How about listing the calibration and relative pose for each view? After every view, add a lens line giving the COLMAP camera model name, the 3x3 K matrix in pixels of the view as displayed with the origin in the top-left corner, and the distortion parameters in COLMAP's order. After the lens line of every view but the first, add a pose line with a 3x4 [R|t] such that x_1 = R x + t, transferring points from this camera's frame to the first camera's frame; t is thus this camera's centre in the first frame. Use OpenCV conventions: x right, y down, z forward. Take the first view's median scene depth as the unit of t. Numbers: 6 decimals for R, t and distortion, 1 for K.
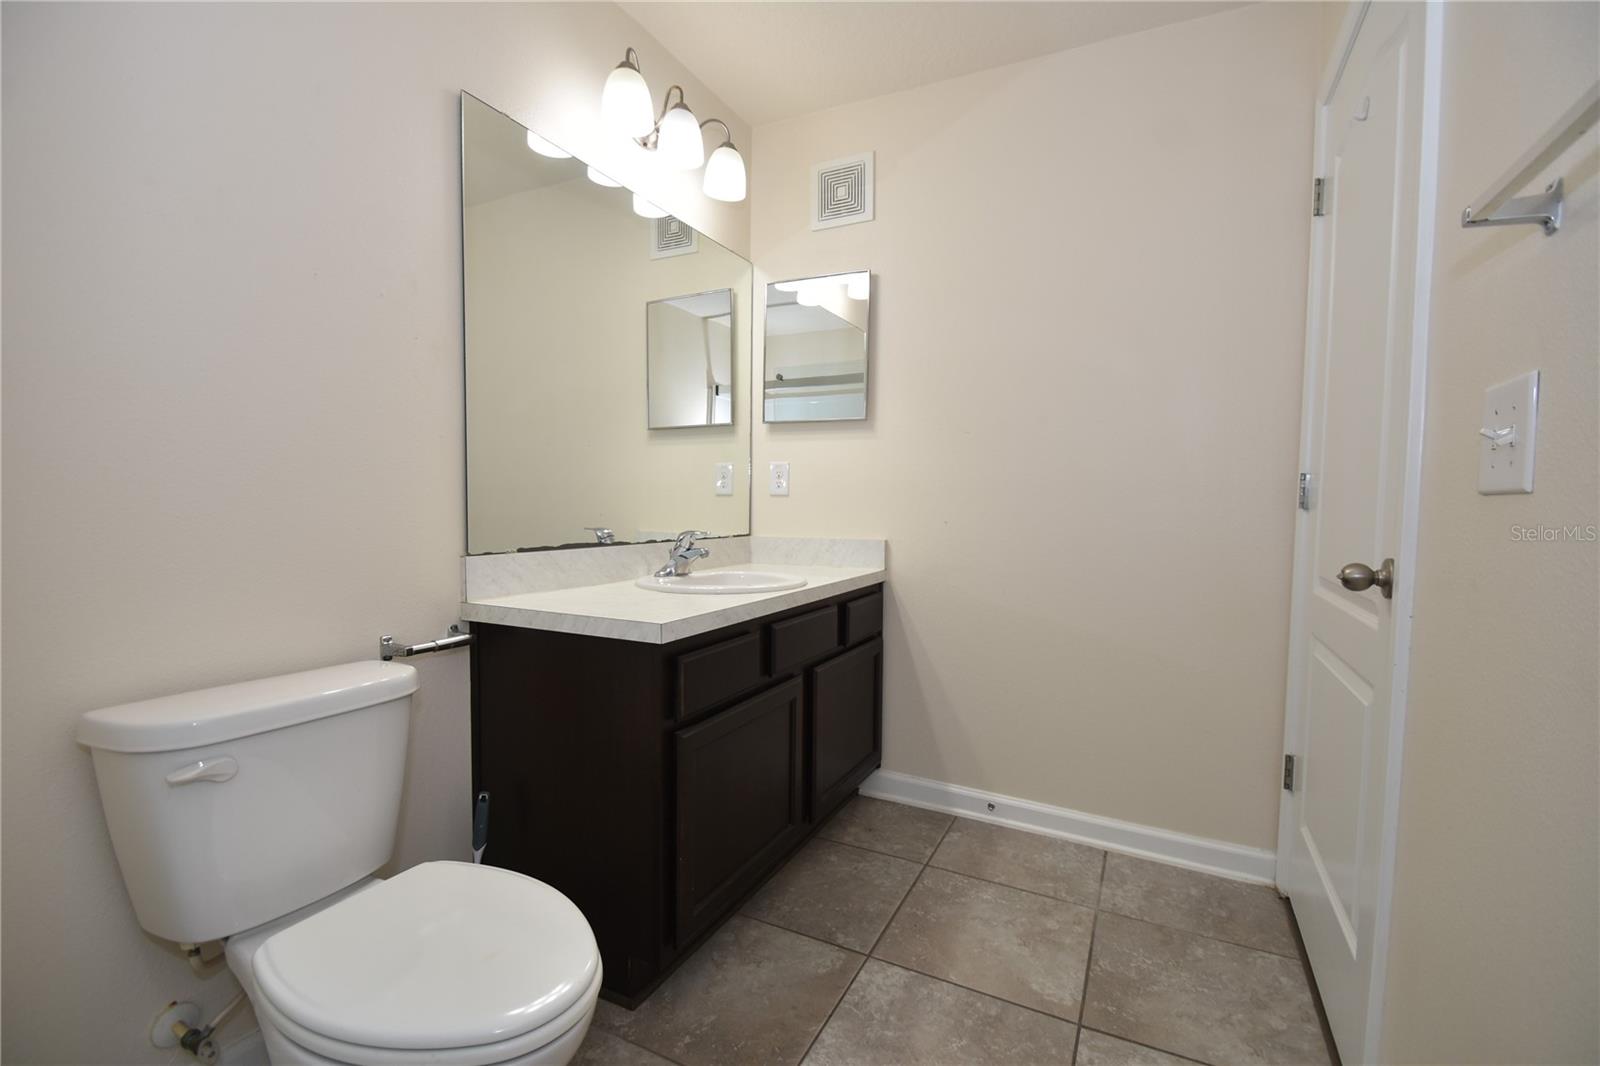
lens RADIAL K [[700.2, 0, 804.5], [0, 700.2, 539.3], [0, 0, 1]] dist [0.019240, -0.019501]
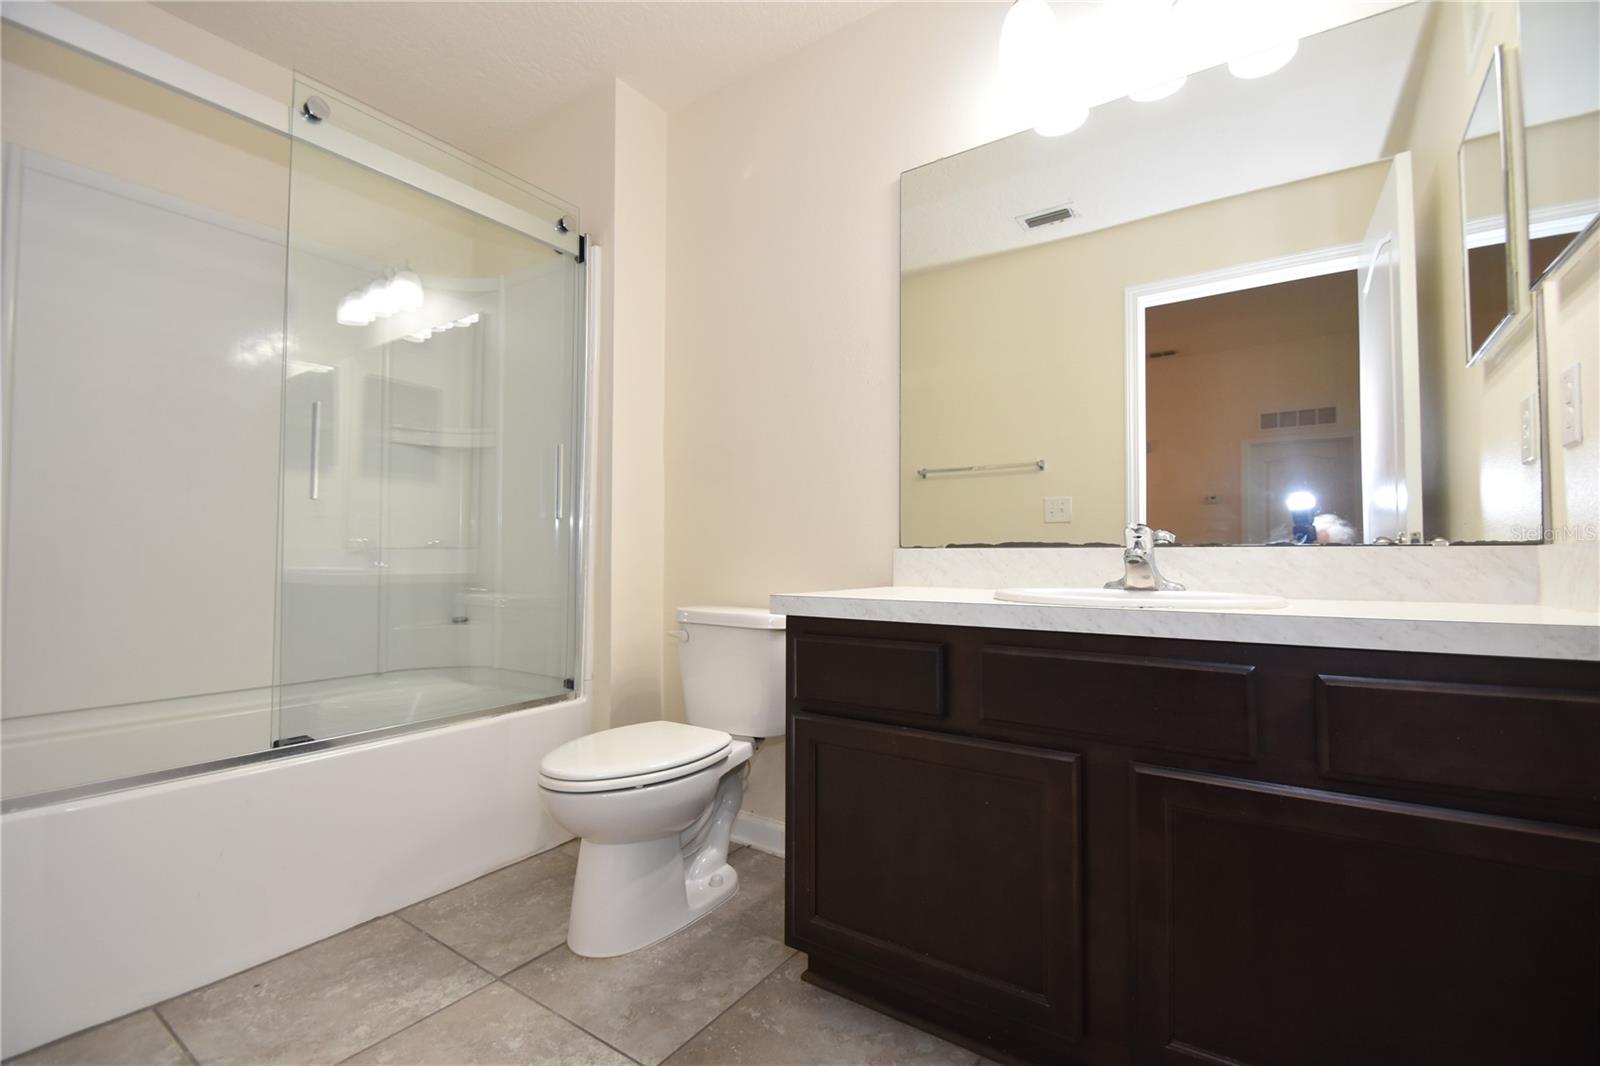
lens RADIAL K [[700.2, 0, 804.5], [0, 700.2, 539.3], [0, 0, 1]] dist [0.019240, -0.019501]
pose [[-0.138886, -0.039623, -0.989515, 0.671365], [-0.059202, 0.997744, -0.031643, 0.052434], [0.988537, 0.054187, -0.140918, 0.938767]]
